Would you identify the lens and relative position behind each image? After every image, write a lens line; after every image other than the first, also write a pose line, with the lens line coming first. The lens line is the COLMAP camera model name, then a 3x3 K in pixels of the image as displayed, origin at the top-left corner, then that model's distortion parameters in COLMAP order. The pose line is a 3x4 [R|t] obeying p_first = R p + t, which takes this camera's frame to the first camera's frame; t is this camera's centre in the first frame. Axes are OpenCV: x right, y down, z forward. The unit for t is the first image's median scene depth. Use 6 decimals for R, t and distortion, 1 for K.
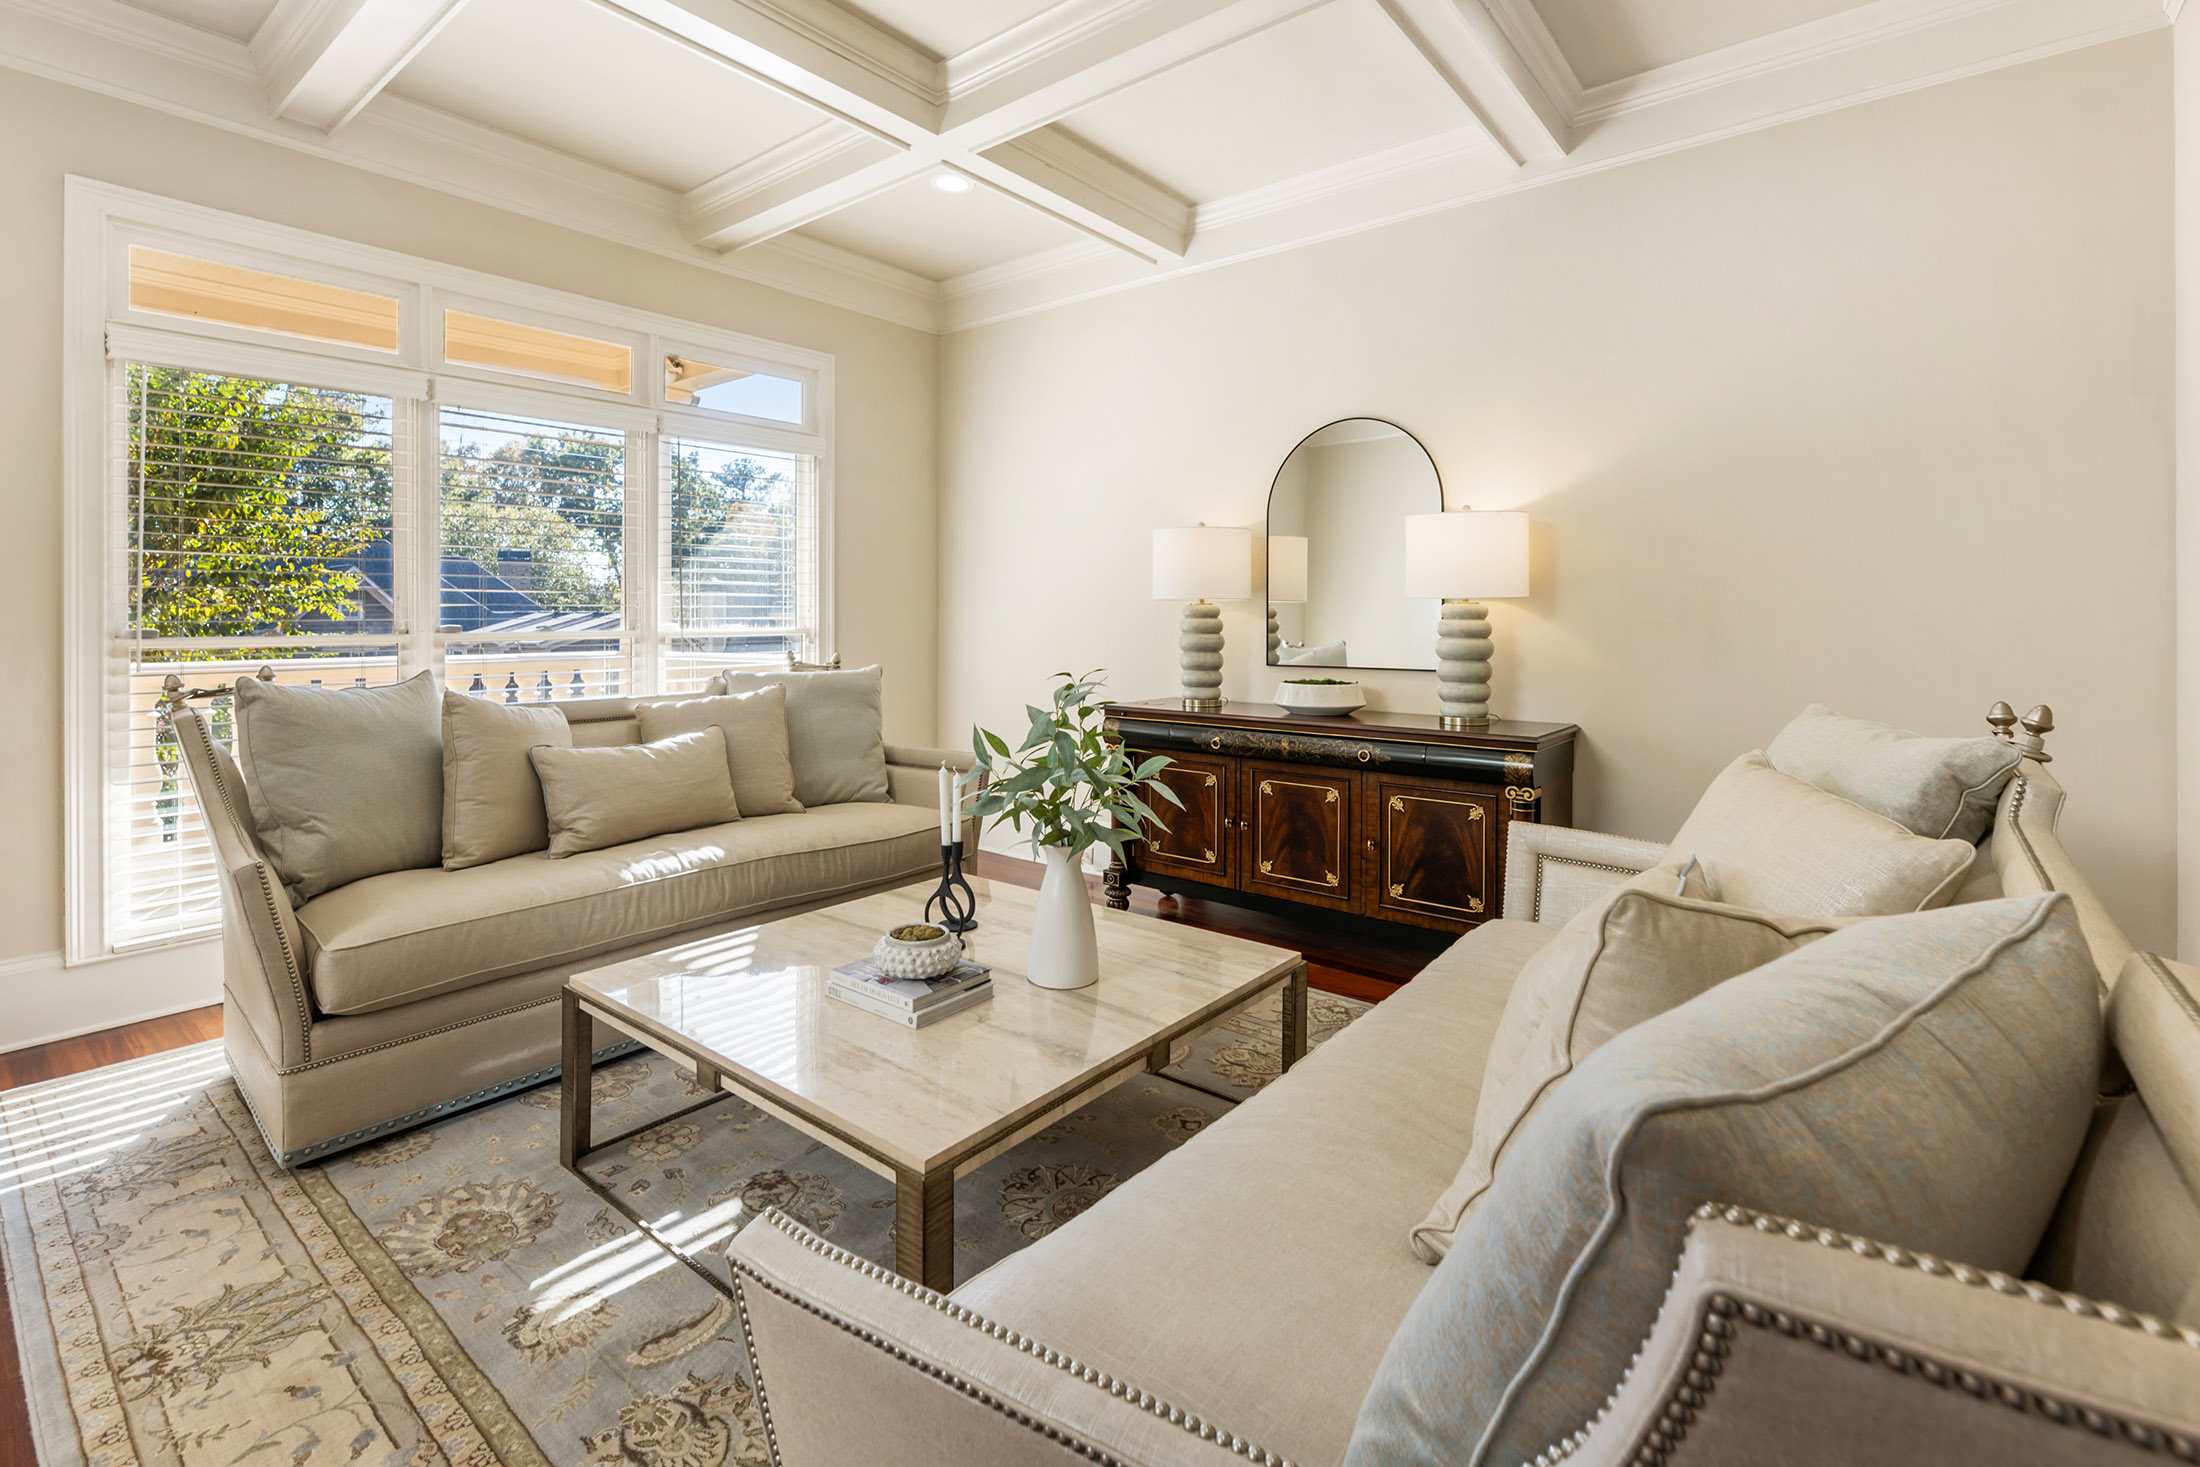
lens RADIAL K [[1001.0, 0, 1101.6], [0, 1001.0, 615.3], [0, 0, 1]] dist [-0.002081, -0.000288]
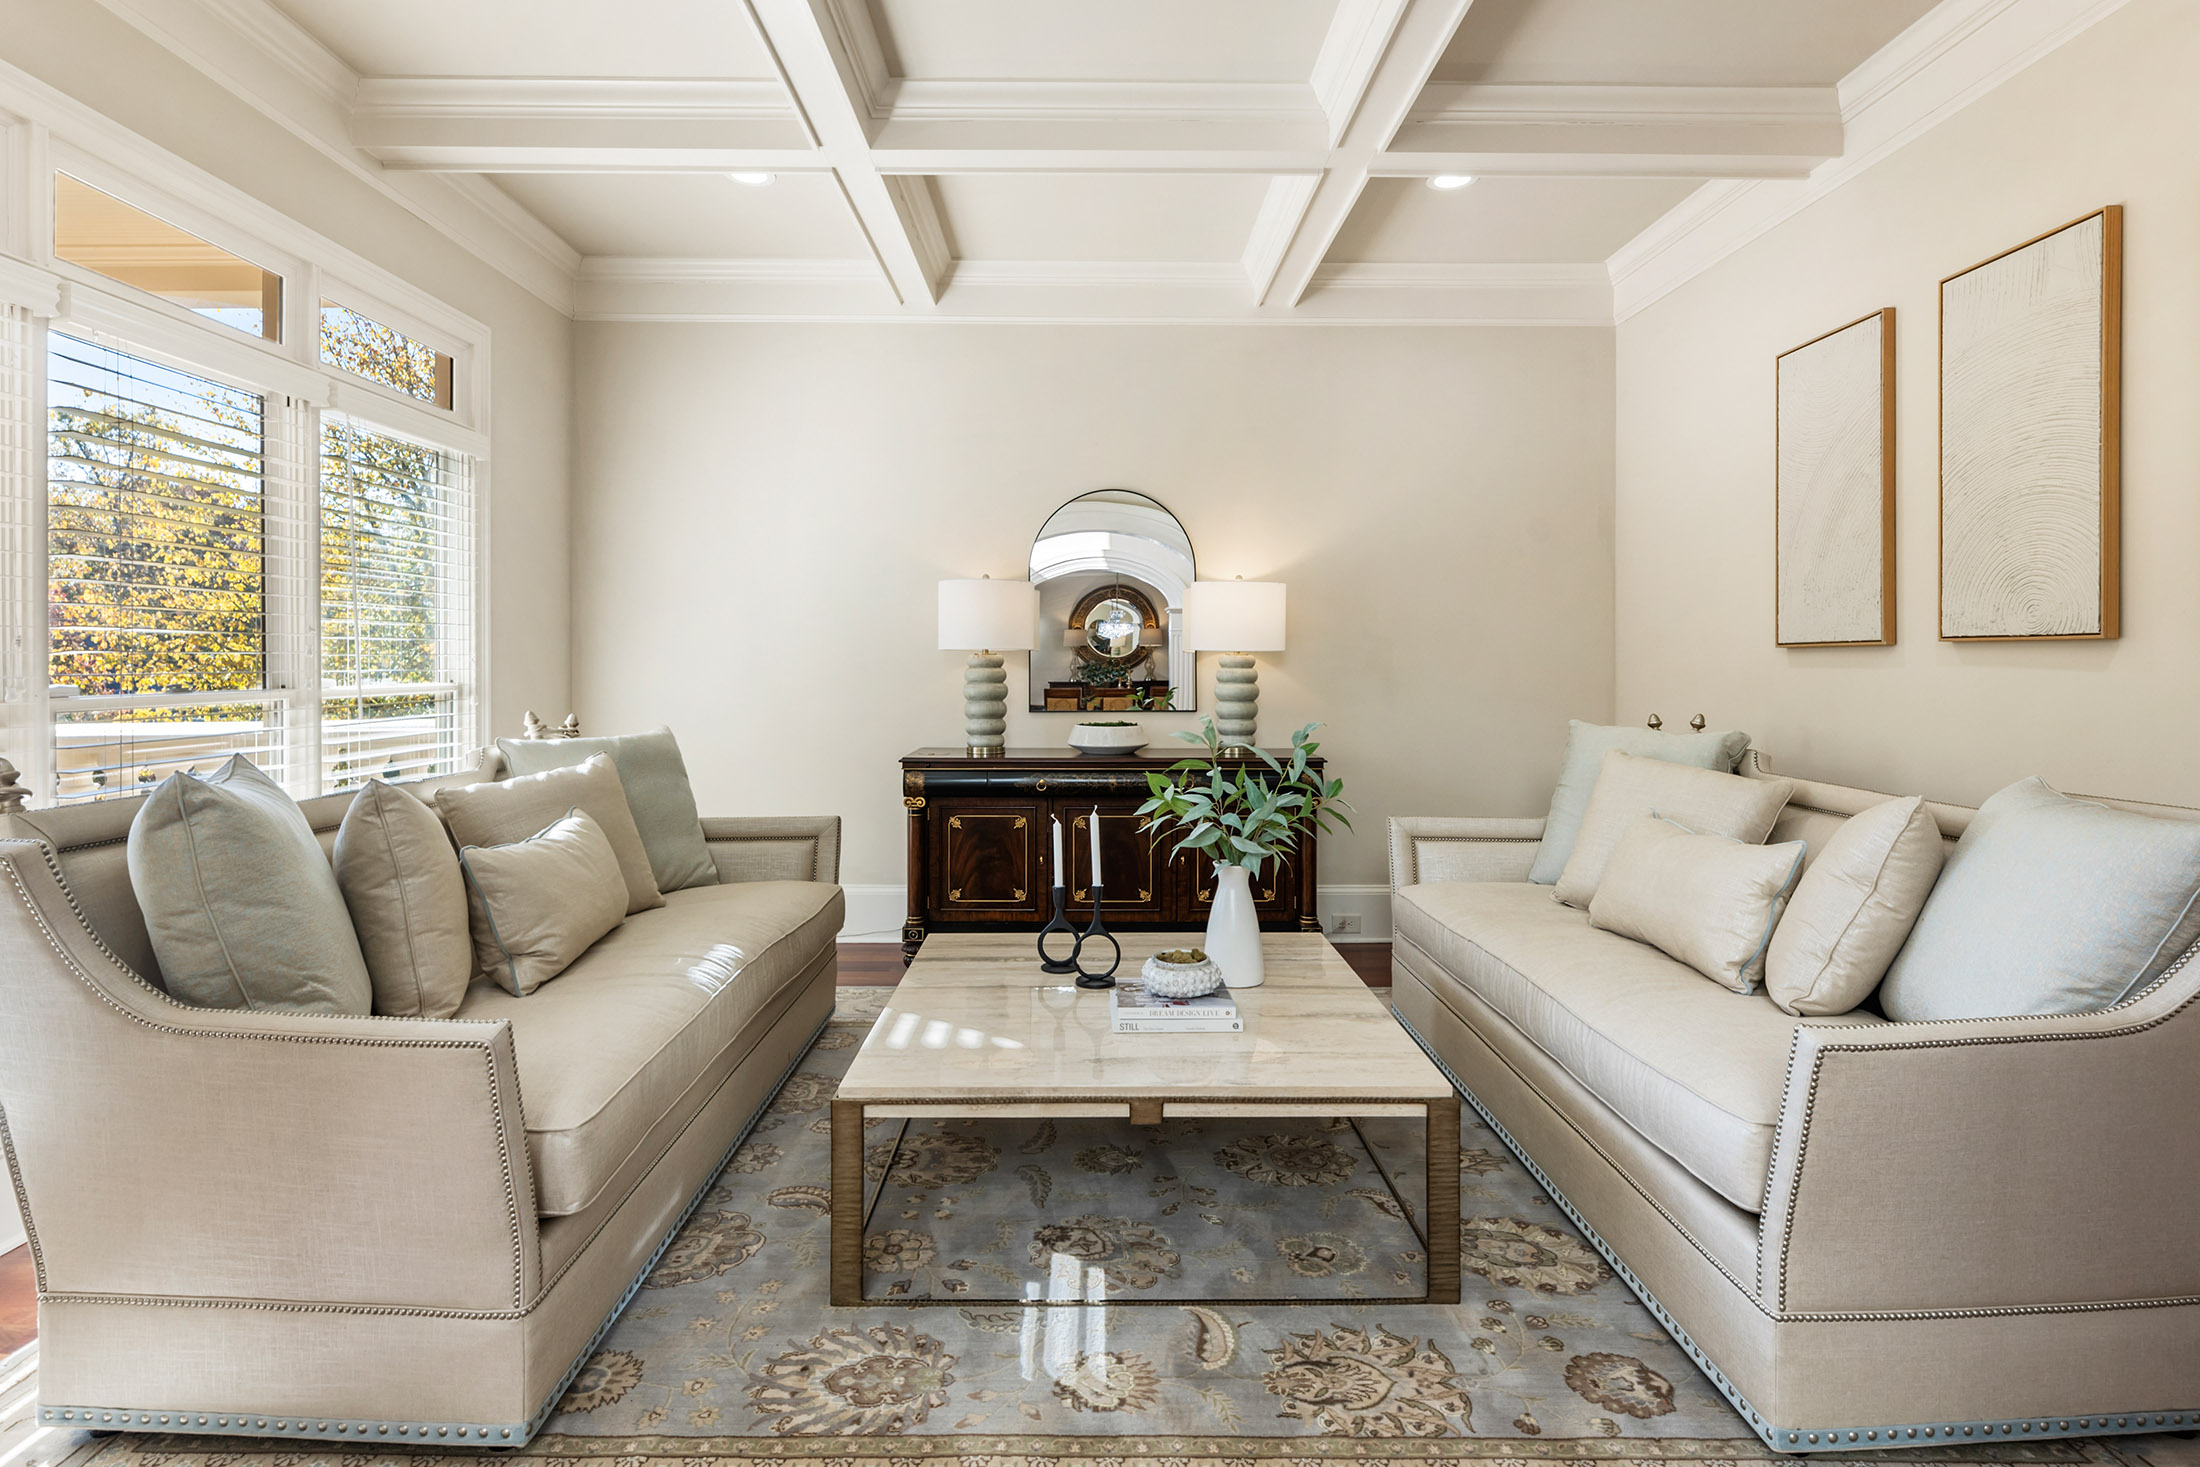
lens RADIAL K [[1073.1, 0, 1097.4], [0, 1073.1, 665.3], [0, 0, 1]] dist [0.001144, 0.000008]
pose [[0.772495, -0.003378, 0.635012, -0.842298], [0.000770, 0.999990, 0.004383, -0.007073], [-0.635020, -0.002897, 0.772490, 0.125285]]
